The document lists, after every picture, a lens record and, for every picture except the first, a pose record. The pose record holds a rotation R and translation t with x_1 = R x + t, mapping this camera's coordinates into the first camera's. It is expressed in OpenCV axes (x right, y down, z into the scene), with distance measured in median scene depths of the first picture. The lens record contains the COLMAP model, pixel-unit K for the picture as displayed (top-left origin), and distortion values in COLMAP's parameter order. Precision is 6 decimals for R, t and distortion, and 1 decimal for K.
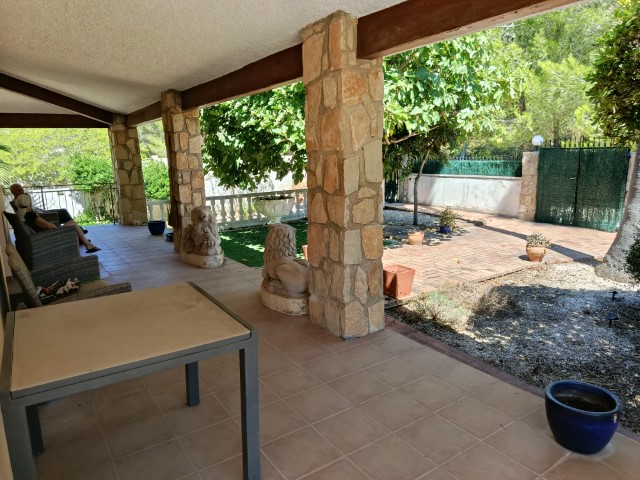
lens RADIAL K [[439.7, 0, 317.4], [0, 439.7, 239.4], [0, 0, 1]] dist [0.091671, -0.114818]
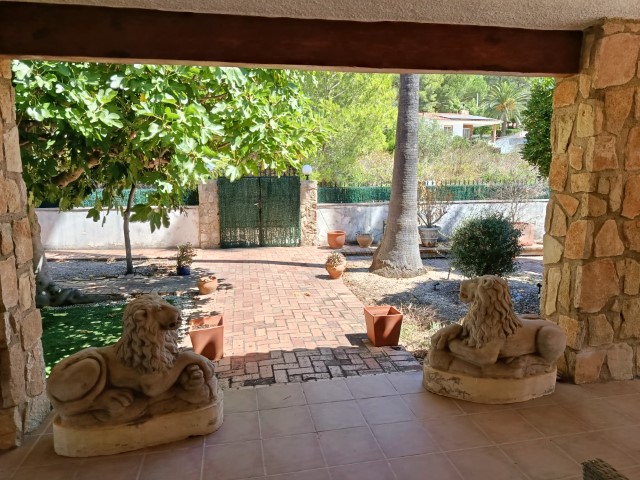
lens RADIAL K [[450.2, 0, 320.0], [0, 450.2, 240.0], [0, 0, 1]] dist [0.163574, -0.127982]
pose [[0.404792, -0.120115, 0.906485, -0.579455], [0.179000, 0.982564, 0.050263, -0.119366], [-0.896717, 0.141915, 0.419235, 0.635884]]
